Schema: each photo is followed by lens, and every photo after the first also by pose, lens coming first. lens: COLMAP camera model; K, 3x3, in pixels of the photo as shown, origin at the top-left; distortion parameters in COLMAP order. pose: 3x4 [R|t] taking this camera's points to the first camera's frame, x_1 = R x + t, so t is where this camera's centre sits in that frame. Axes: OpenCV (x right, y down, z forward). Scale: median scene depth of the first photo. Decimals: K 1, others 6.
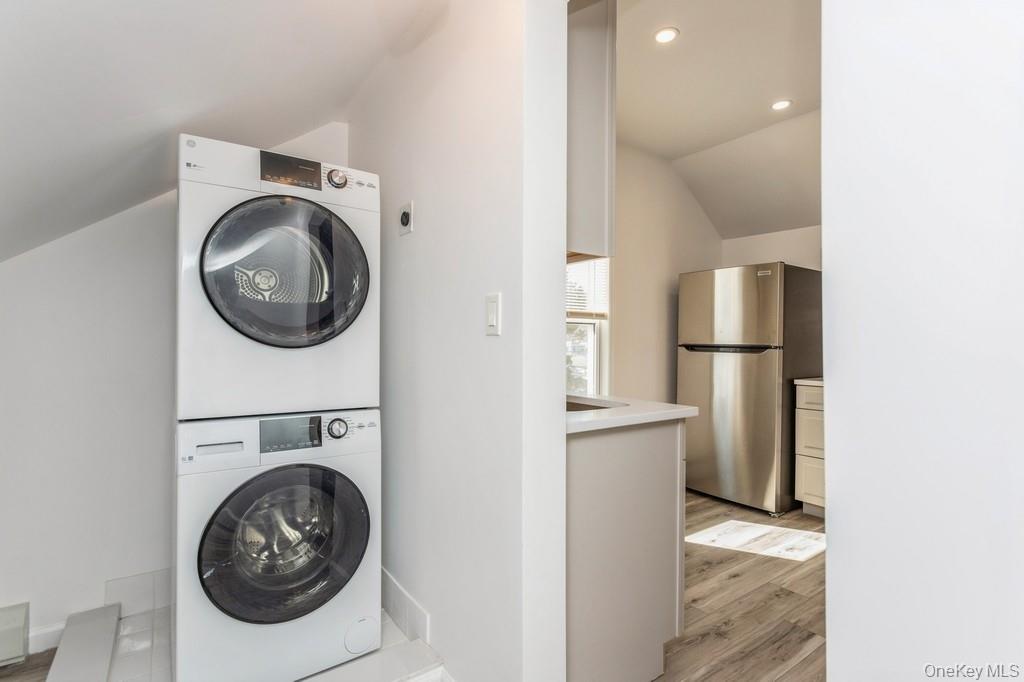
lens RADIAL K [[488.0, 0, 512.0], [0, 488.0, 341.0], [0, 0, 1]] dist [0.001640, 0.000309]
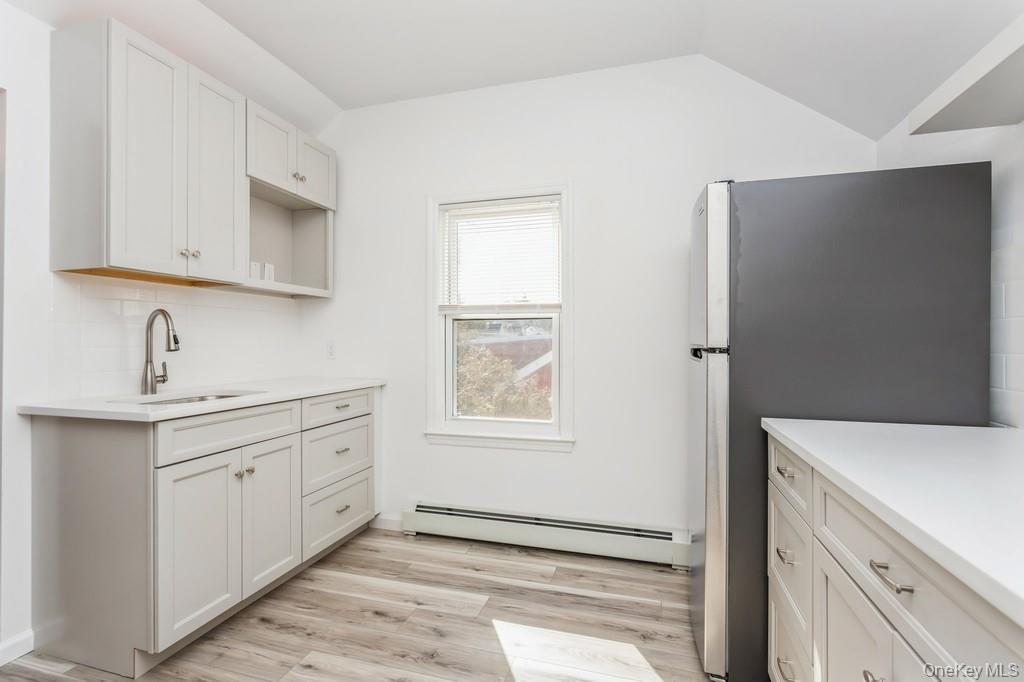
lens RADIAL K [[481.5, 0, 512.0], [0, 481.5, 341.0], [0, 0, 1]] dist [0.000603, -0.000031]
pose [[0.614312, -0.011388, -0.788981, 0.807702], [0.004964, 0.999932, -0.010568, 0.007907], [0.789048, 0.002575, 0.614327, 0.523665]]
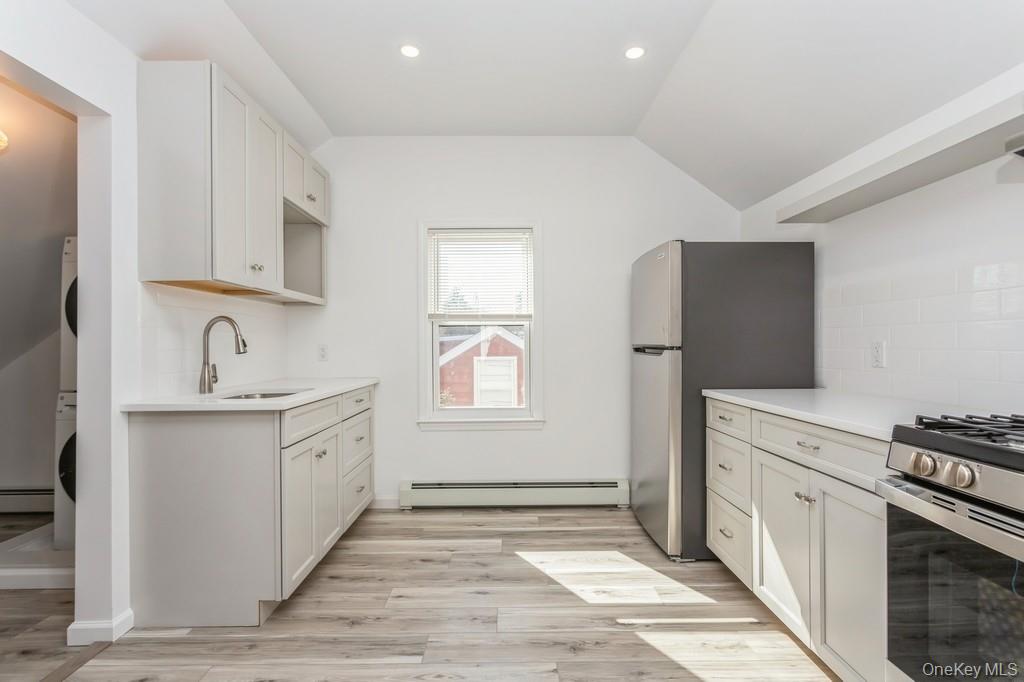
lens RADIAL K [[479.1, 0, 511.3], [0, 479.1, 345.2], [0, 0, 1]] dist [-0.000600, 0.000168]
pose [[0.820607, -0.016092, -0.571267, 0.770929], [0.014446, 0.999868, -0.007414, 0.010840], [0.571311, -0.002169, 0.820731, 0.208713]]
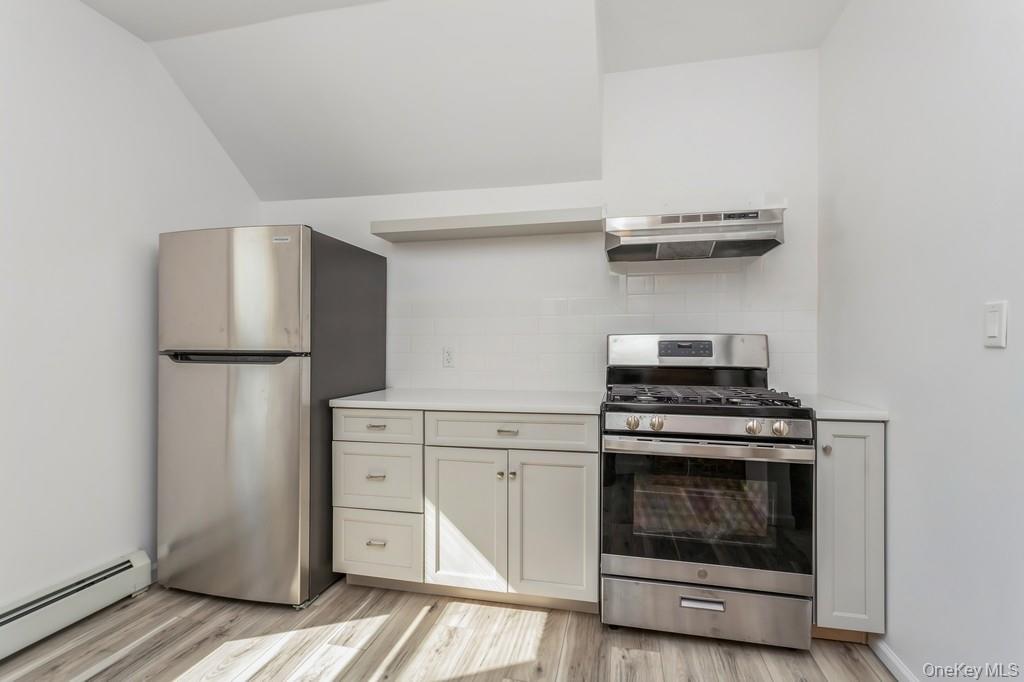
lens RADIAL K [[479.1, 0, 511.3], [0, 479.1, 345.2], [0, 0, 1]] dist [-0.000600, 0.000168]
pose [[0.751622, -0.011102, 0.659501, 0.324777], [0.010079, 0.999935, 0.005346, 0.000505], [-0.659517, 0.002629, 0.751685, 0.319758]]
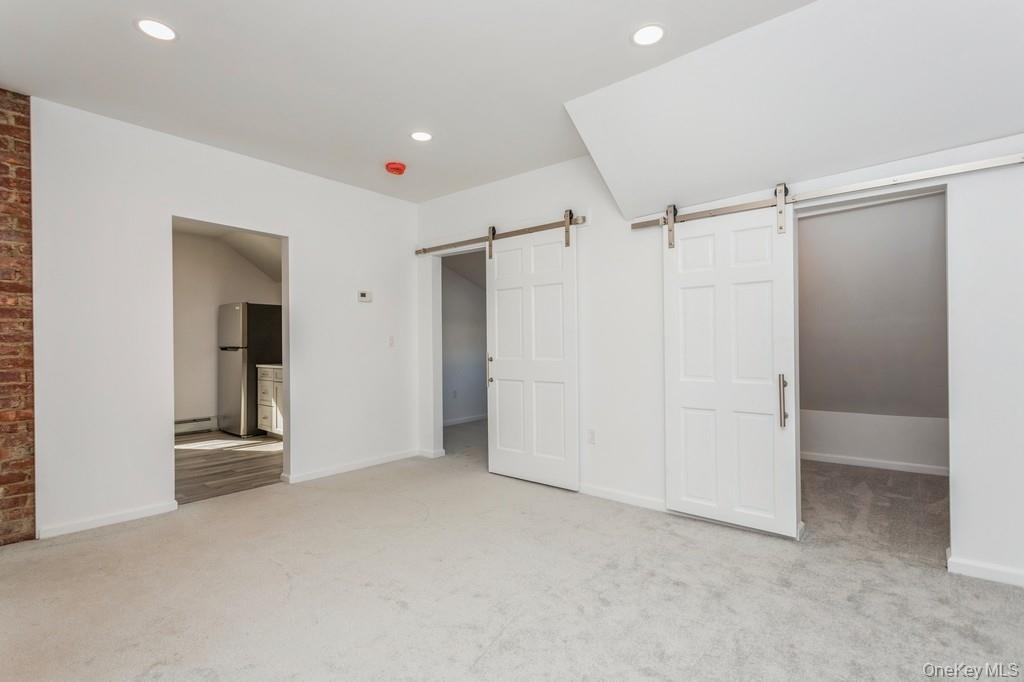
lens RADIAL K [[479.1, 0, 511.3], [0, 479.1, 345.2], [0, 0, 1]] dist [-0.000600, 0.000168]
pose [[0.969856, -0.016799, 0.243099, 1.097082], [0.016321, 0.999859, 0.003984, 0.012838], [-0.243131, 0.000104, 0.969993, -1.049241]]
